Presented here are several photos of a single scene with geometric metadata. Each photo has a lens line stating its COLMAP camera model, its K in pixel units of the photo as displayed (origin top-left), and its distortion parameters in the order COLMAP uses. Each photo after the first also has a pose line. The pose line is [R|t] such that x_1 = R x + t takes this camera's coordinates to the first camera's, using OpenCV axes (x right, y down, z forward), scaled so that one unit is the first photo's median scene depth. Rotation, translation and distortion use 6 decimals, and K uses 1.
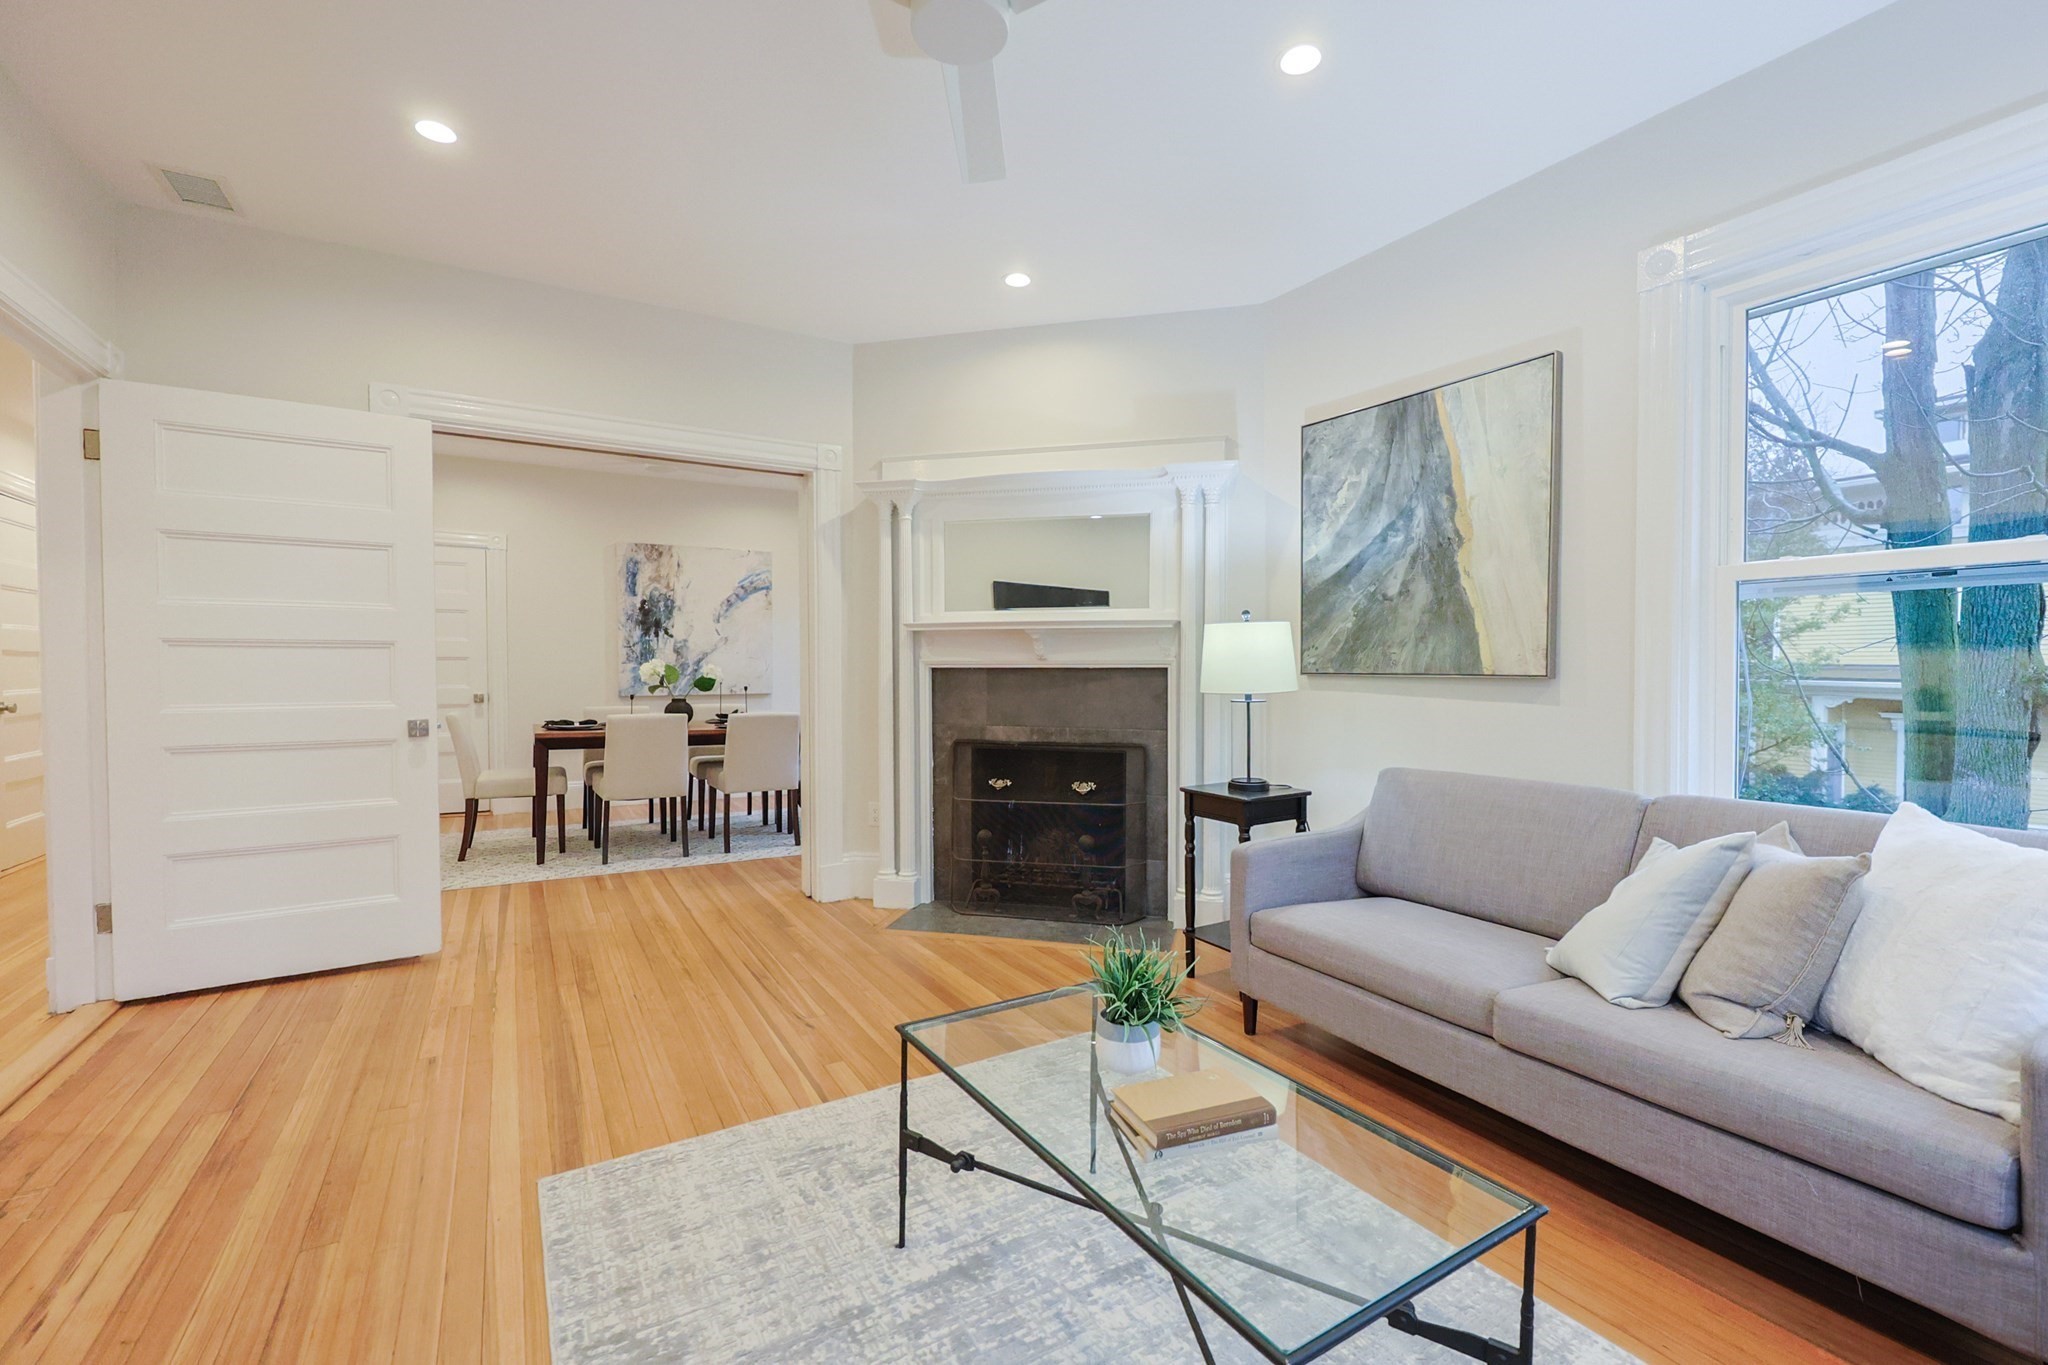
lens RADIAL K [[913.4, 0, 1066.6], [0, 913.4, 679.4], [0, 0, 1]] dist [-0.000322, 0.000200]
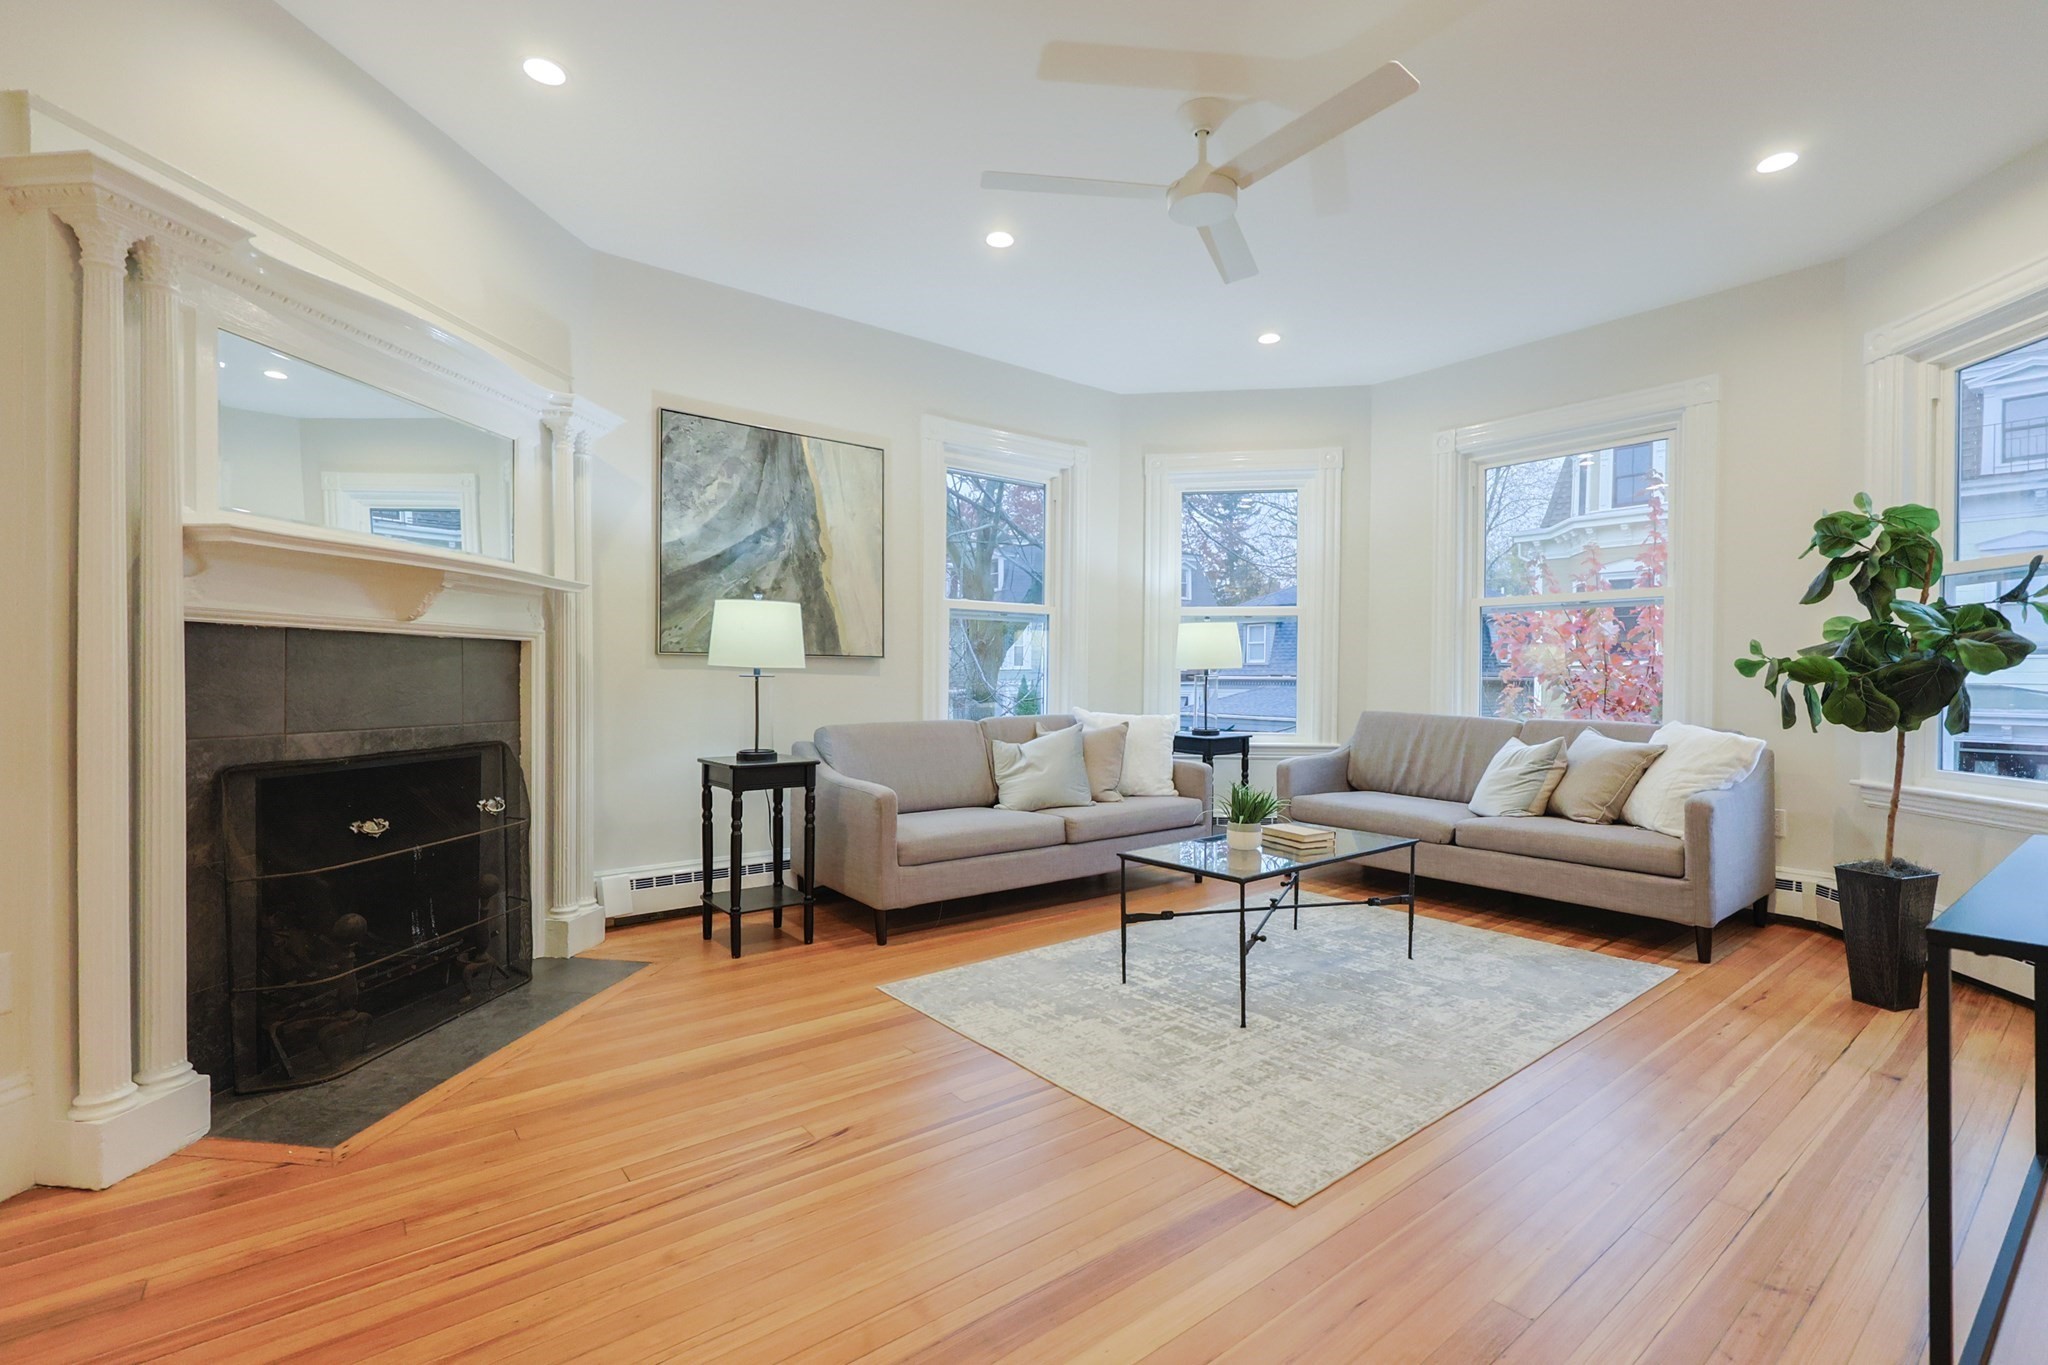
lens RADIAL K [[884.5, 0, 978.4], [0, 884.5, 680.6], [0, 0, 1]] dist [-0.000674, -0.000139]
pose [[-0.085529, -0.002758, 0.996332, -0.785099], [0.011587, 0.999926, 0.003763, 0.026244], [-0.996268, 0.011866, -0.085490, 0.772662]]
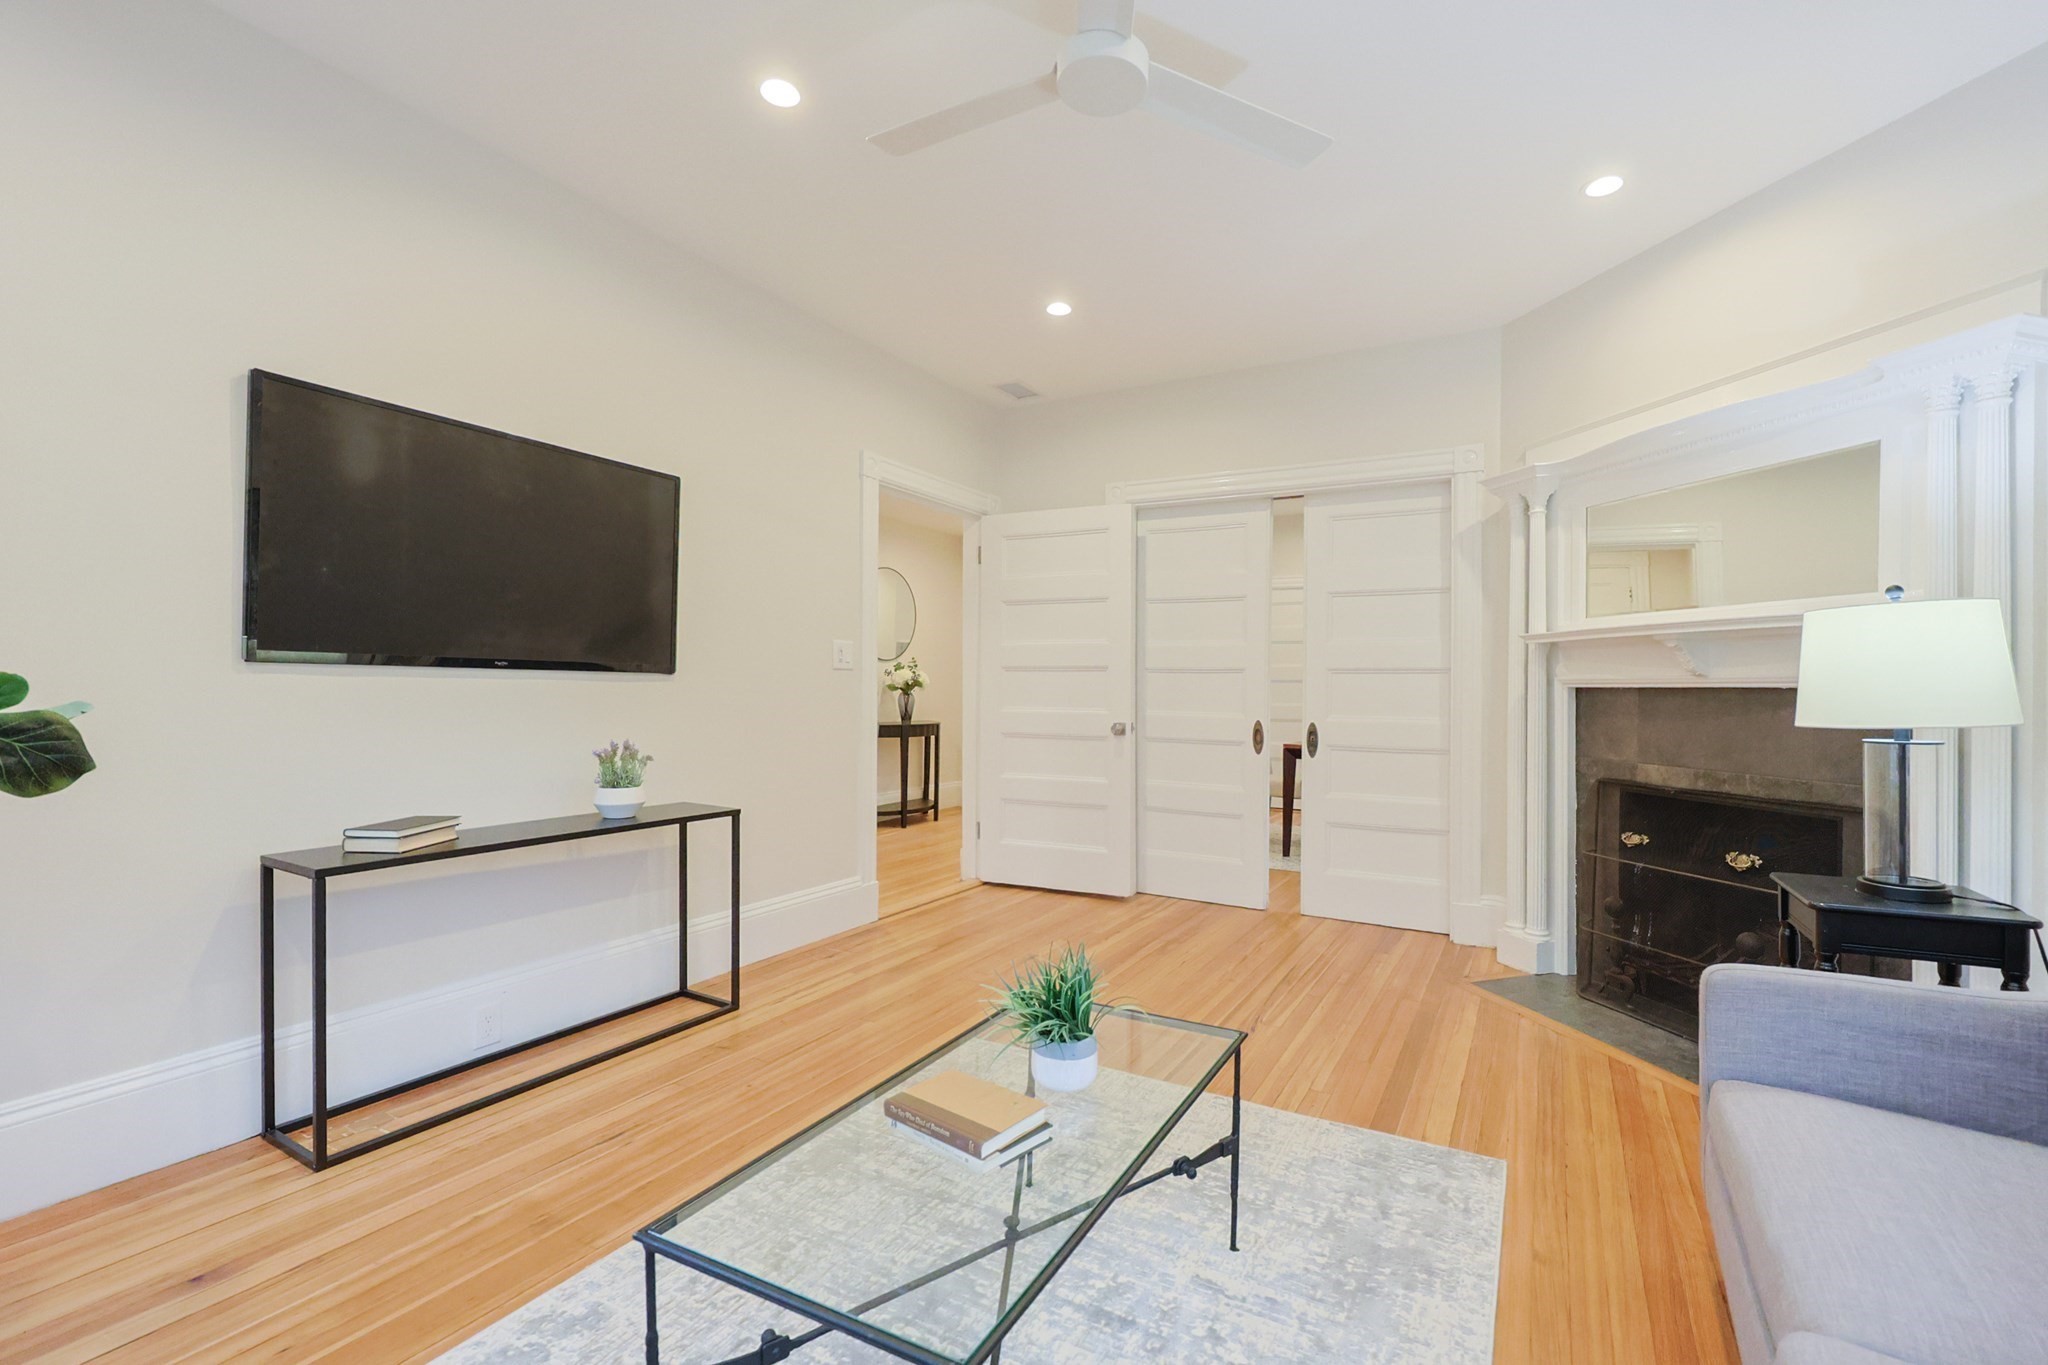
lens RADIAL K [[898.9, 0, 1014.7], [0, 898.9, 682.5], [0, 0, 1]] dist [-0.003343, -0.000132]
pose [[0.476059, -0.003235, -0.879408, 0.397222], [-0.021087, 0.999664, -0.015093, 0.006466], [0.879161, 0.025729, 0.475830, 0.218940]]
